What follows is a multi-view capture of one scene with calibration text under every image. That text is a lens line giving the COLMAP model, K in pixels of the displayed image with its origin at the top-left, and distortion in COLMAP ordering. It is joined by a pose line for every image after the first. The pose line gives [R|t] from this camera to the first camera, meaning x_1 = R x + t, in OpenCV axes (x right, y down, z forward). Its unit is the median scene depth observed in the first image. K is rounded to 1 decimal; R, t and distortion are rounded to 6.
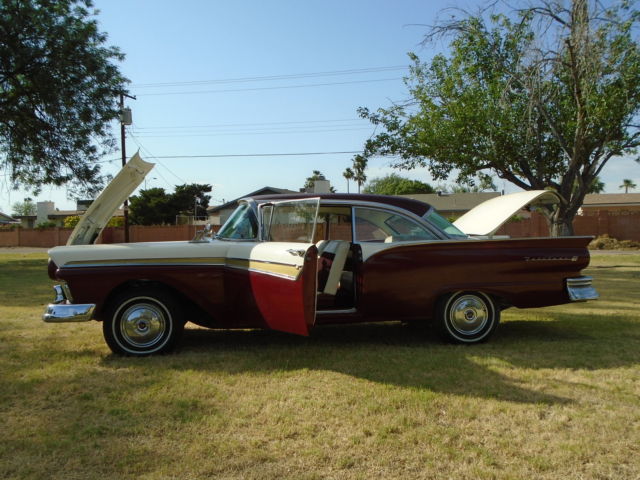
lens RADIAL K [[614.8, 0, 320.0], [0, 614.8, 240.0], [0, 0, 1]] dist [0.001161, -0.002208]
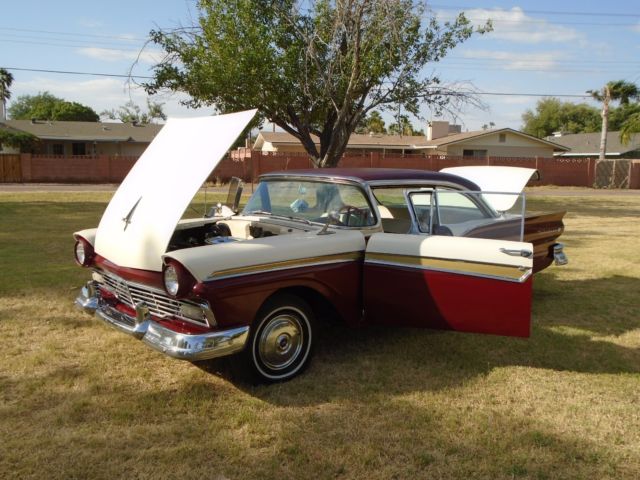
lens RADIAL K [[610.5, 0, 320.0], [0, 610.5, 240.0], [0, 0, 1]] dist [-0.001593, -0.002396]
pose [[0.821096, -0.050841, 0.568521, -0.221032], [-0.020298, 0.992794, 0.118099, -0.027873], [-0.570429, -0.108511, 0.814148, 0.110578]]
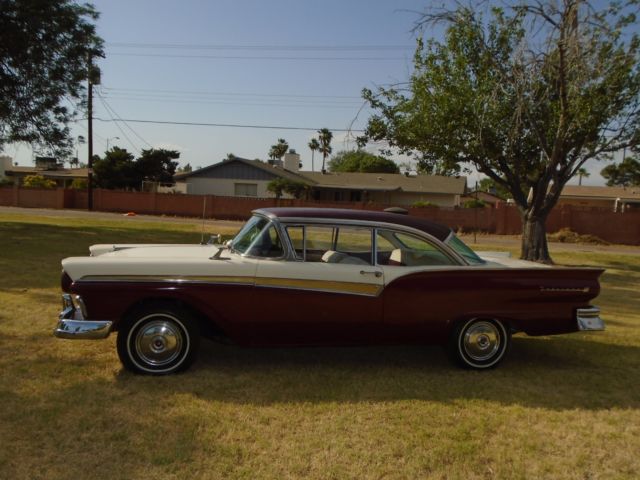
lens RADIAL K [[610.5, 0, 320.0], [0, 610.5, 240.0], [0, 0, 1]] dist [-0.001593, -0.002396]
pose [[0.995499, 0.055204, 0.077031, -0.037727], [-0.059538, 0.996701, 0.055149, -0.028638], [-0.073732, -0.059487, 0.995502, 0.011801]]
